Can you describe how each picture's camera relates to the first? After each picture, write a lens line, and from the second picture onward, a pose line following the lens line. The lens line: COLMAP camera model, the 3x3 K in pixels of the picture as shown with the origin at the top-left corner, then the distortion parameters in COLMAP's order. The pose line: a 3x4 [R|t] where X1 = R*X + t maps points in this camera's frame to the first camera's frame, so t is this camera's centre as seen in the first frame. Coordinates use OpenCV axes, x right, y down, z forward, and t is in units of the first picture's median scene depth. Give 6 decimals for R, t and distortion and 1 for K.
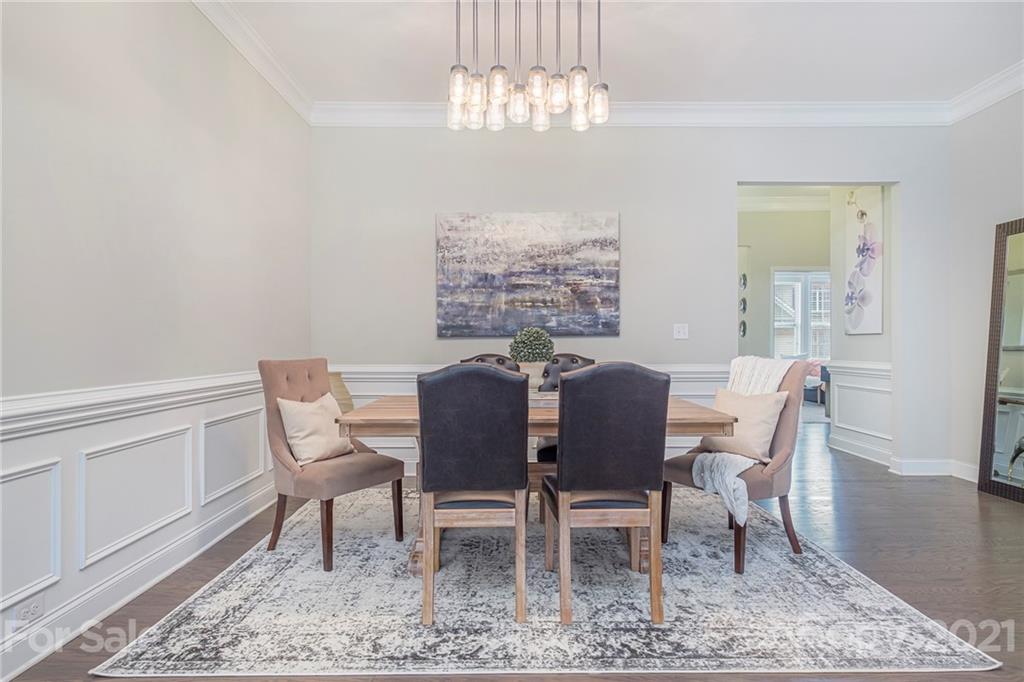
lens RADIAL K [[563.9, 0, 512.0], [0, 563.9, 341.0], [0, 0, 1]] dist [0.000787, -0.000422]
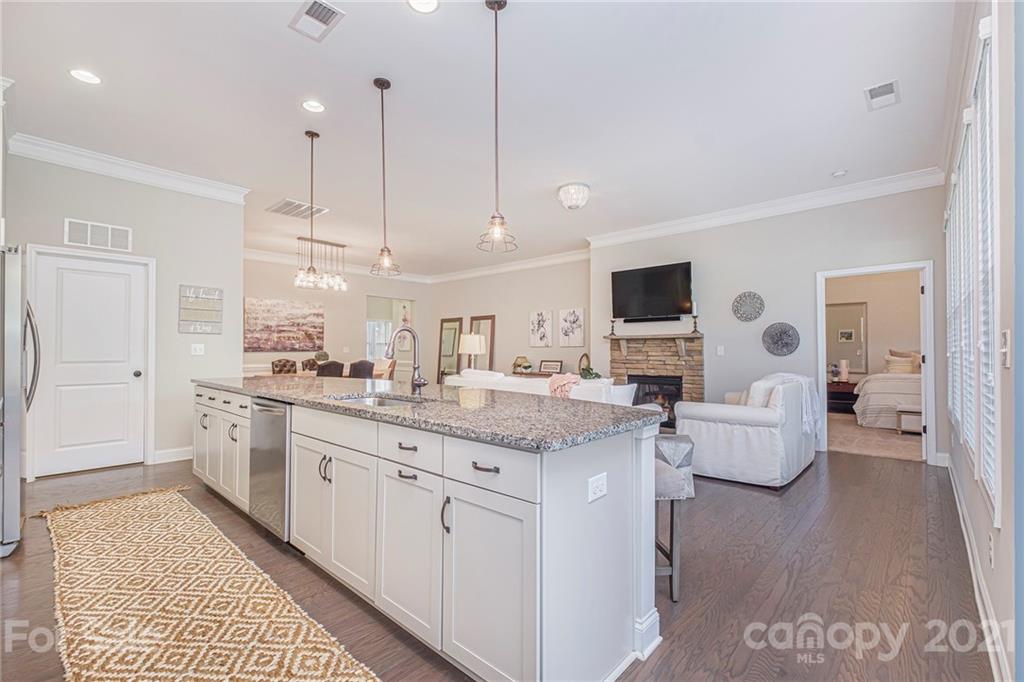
lens RADIAL K [[460.6, 0, 526.5], [0, 460.6, 345.2], [0, 0, 1]] dist [-0.021188, -0.000082]
pose [[0.660248, 0.011755, 0.750955, -0.759606], [-0.005484, 0.999926, -0.010831, -0.021102], [-0.751027, 0.003033, 0.660264, -1.051603]]
